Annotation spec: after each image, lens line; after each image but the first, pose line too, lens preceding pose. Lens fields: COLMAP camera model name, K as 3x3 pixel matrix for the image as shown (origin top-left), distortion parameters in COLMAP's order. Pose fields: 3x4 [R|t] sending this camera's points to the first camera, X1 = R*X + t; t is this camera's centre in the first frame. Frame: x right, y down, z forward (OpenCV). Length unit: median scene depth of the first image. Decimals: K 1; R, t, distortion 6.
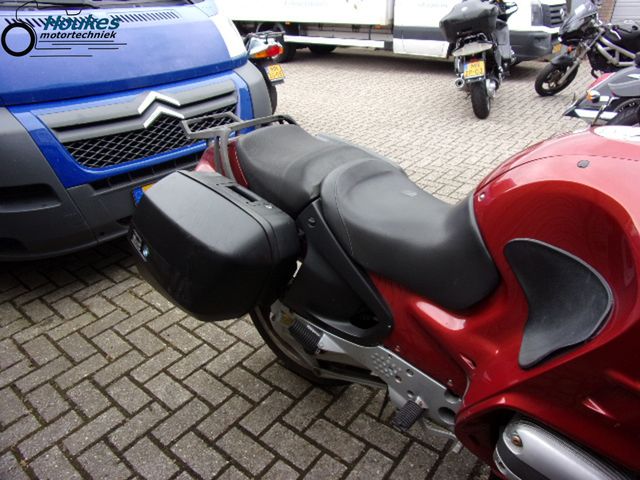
lens RADIAL K [[450.8, 0, 320.0], [0, 450.8, 240.0], [0, 0, 1]] dist [-0.077423, 0.043172]
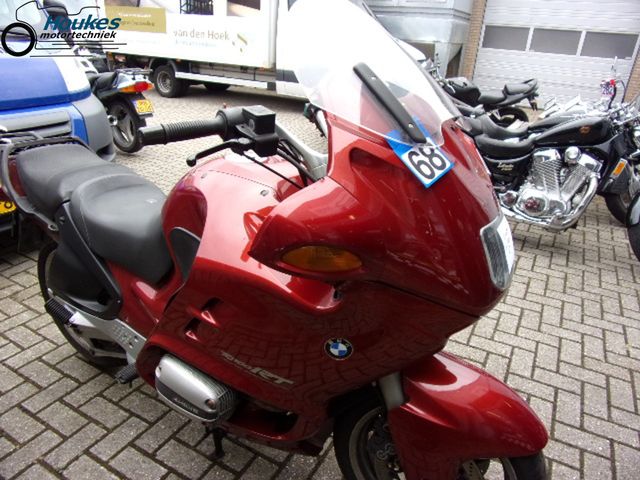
lens RADIAL K [[462.8, 0, 318.7], [0, 462.8, 229.2], [0, 0, 1]] dist [-0.085661, 0.049708]
pose [[0.983822, 0.009207, 0.178910, 0.219314], [0.010044, 0.994273, -0.106402, 0.060990], [-0.178865, 0.106477, 0.978095, -0.183421]]
